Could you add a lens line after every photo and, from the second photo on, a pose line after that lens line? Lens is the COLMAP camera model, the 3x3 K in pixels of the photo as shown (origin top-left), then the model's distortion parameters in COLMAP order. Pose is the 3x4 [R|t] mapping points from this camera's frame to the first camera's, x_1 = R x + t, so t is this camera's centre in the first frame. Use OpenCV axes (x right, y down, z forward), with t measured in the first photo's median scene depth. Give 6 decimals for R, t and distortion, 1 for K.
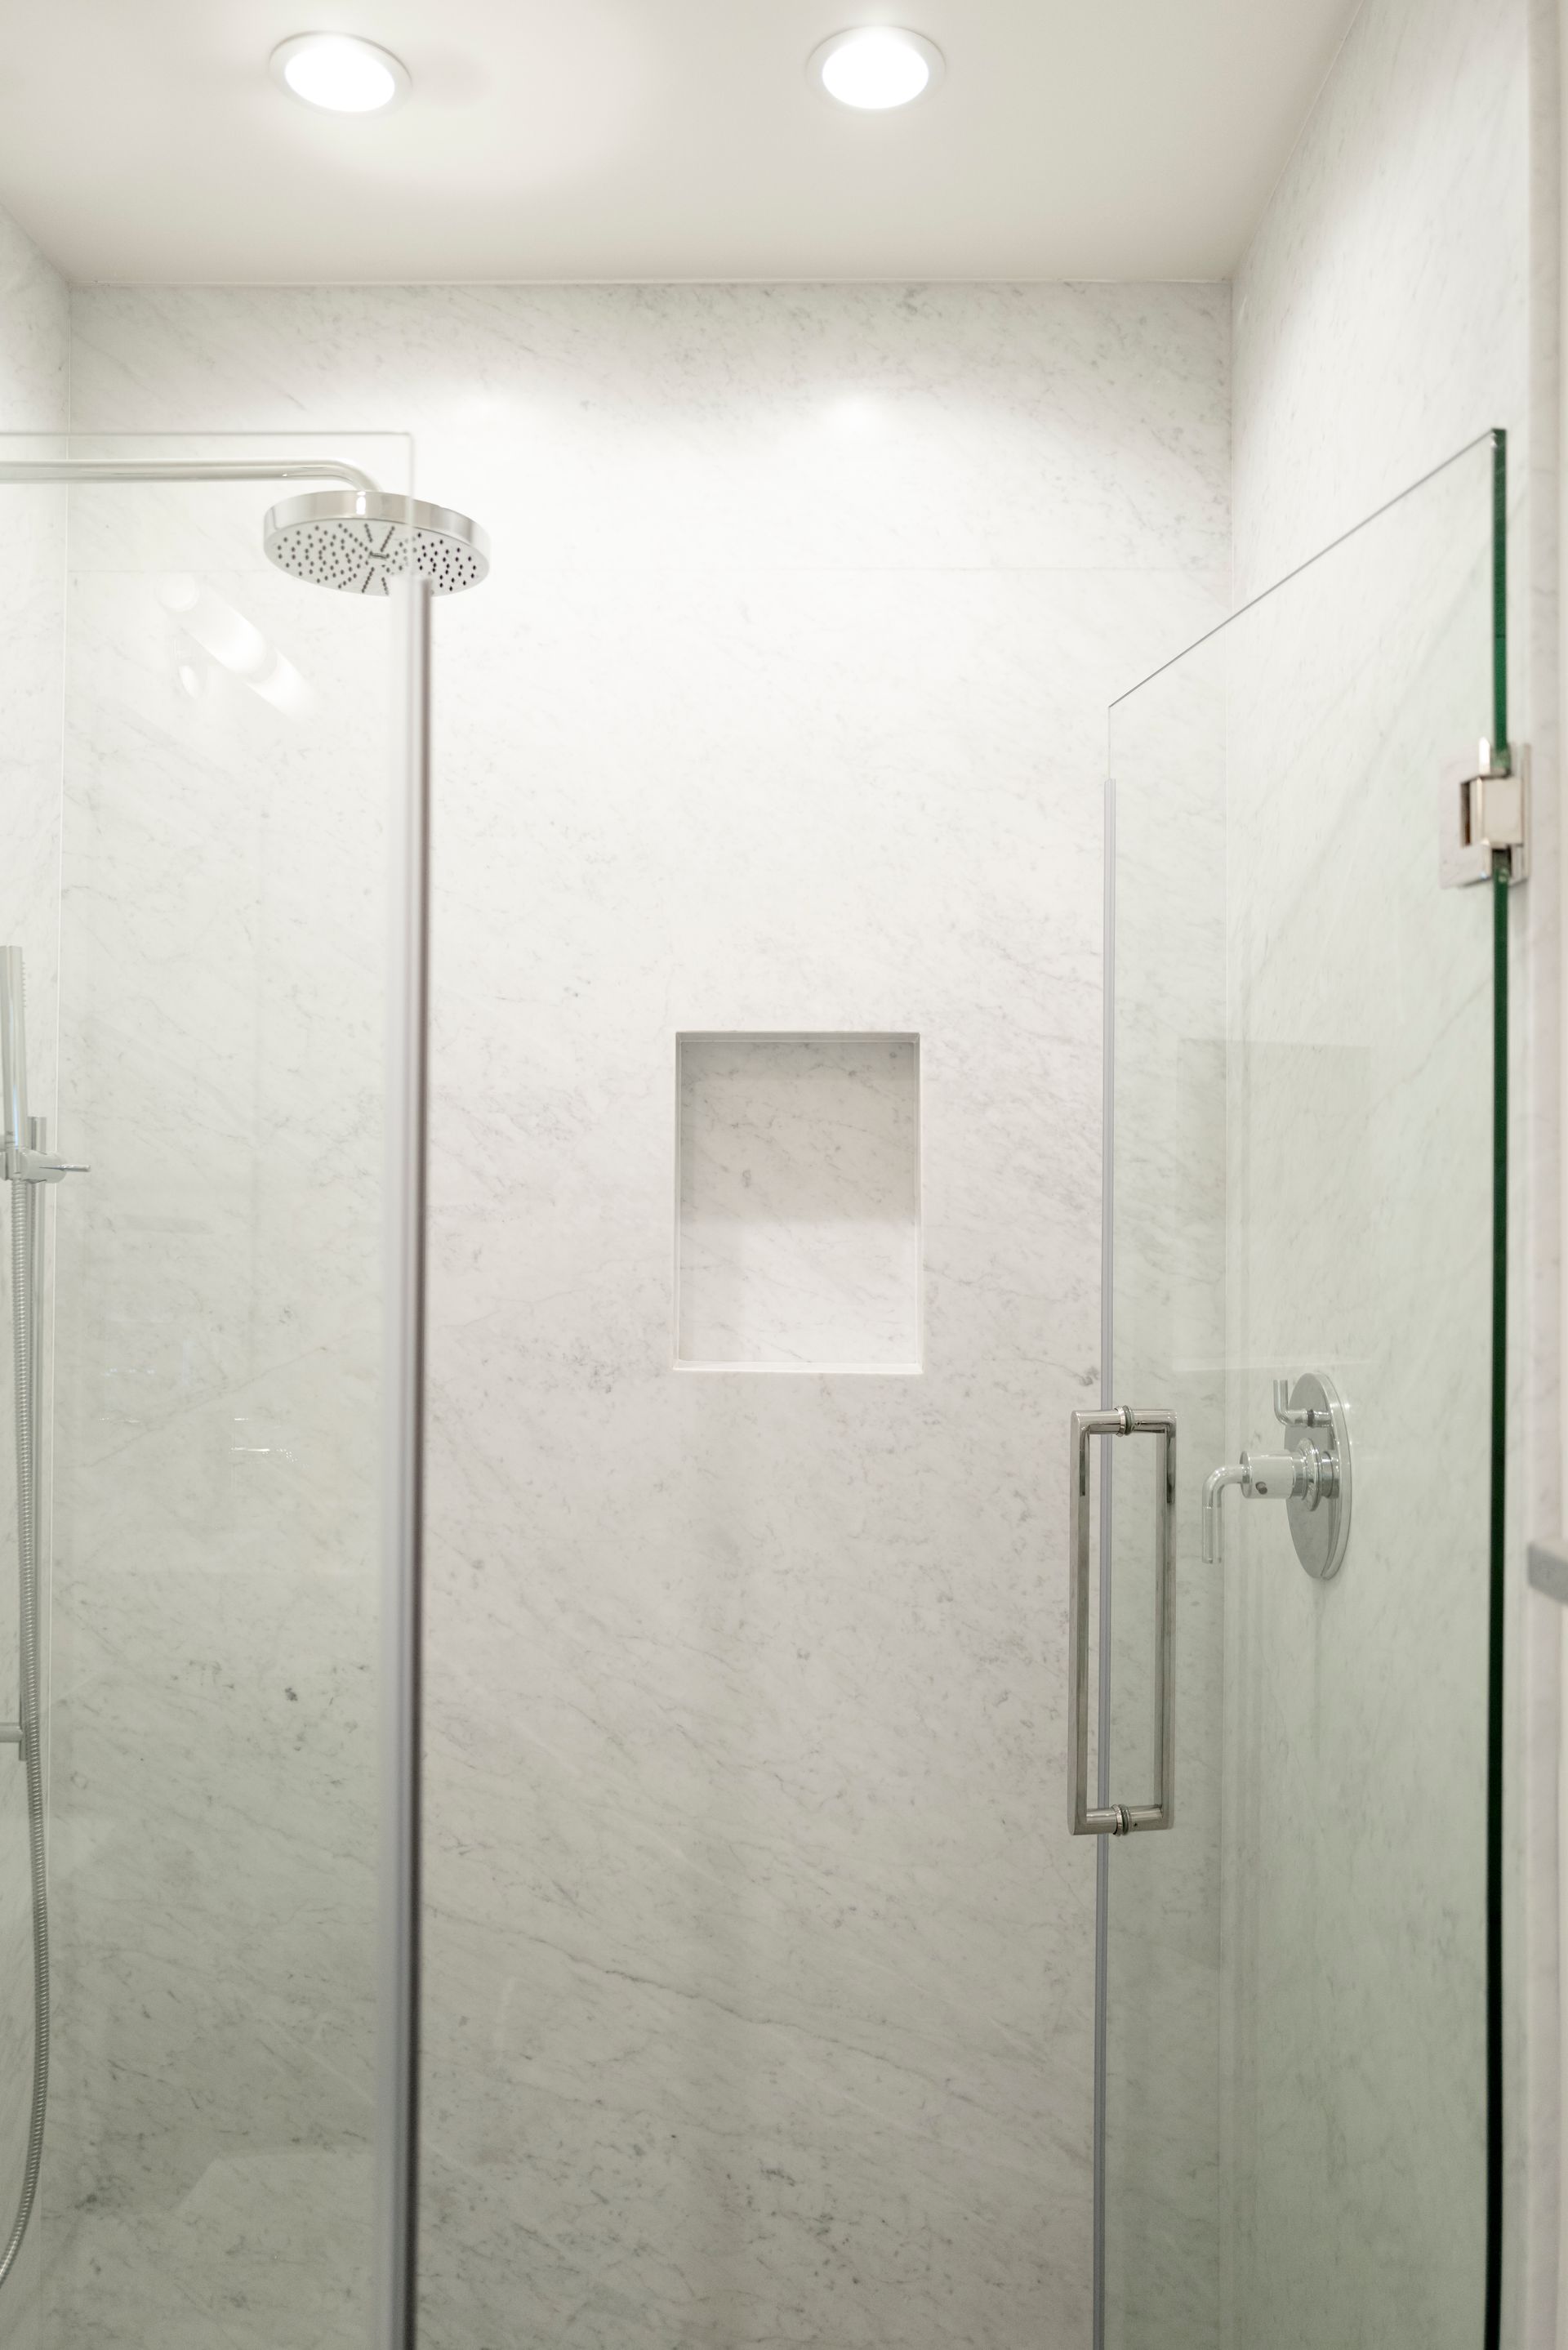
lens RADIAL K [[1490.0, 0, 780.3], [0, 1490.0, 1080.7], [0, 0, 1]] dist [-0.004718, 0.000937]
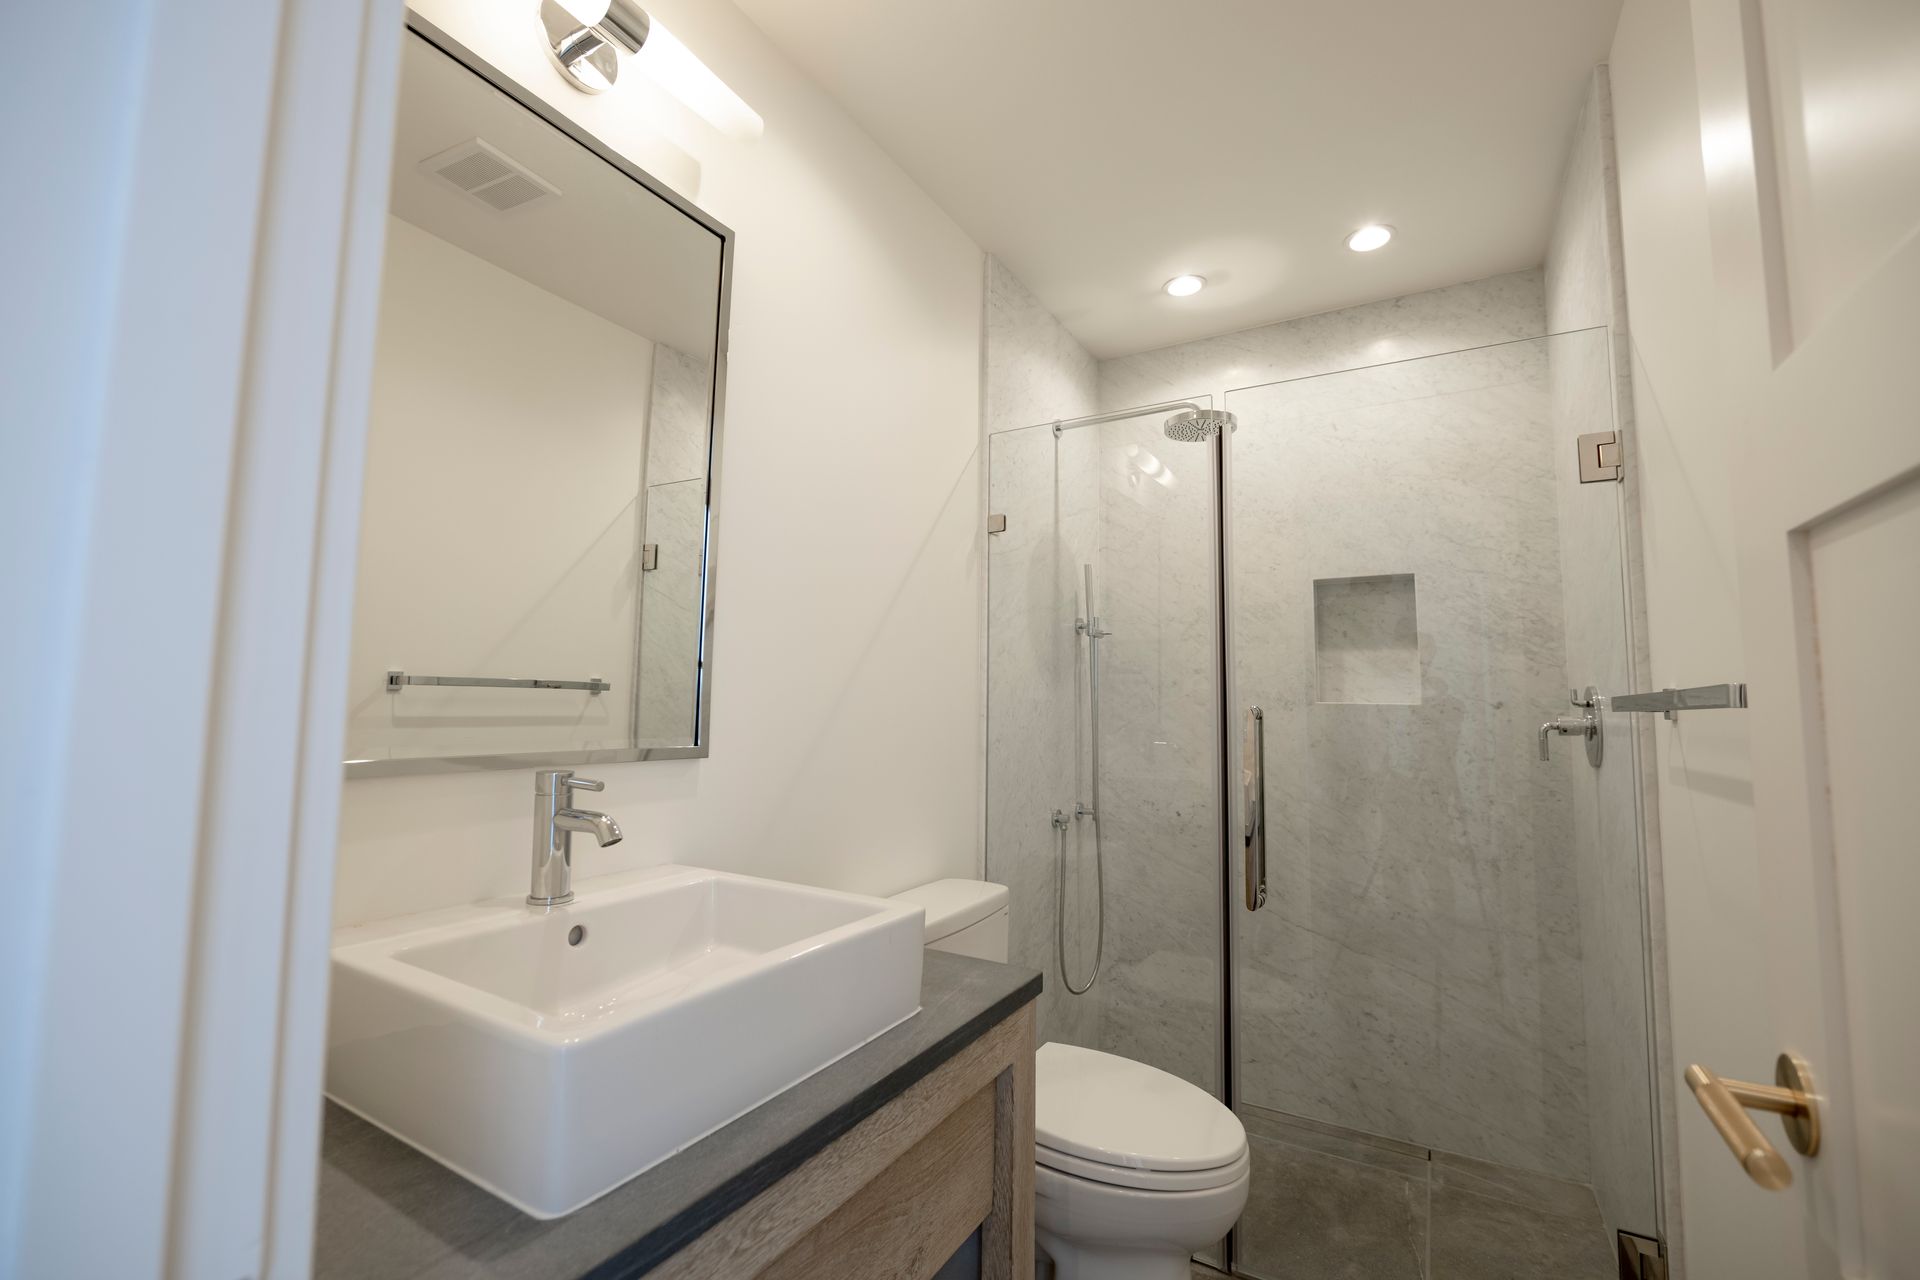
lens RADIAL K [[845.2, 0, 941.2], [0, 845.2, 622.7], [0, 0, 1]] dist [-0.012206, 0.000259]
pose [[0.853473, -0.046503, -0.519059, 0.148525], [-0.008259, 0.994679, -0.102694, 0.212340], [0.521072, 0.091934, 0.848547, -0.670523]]
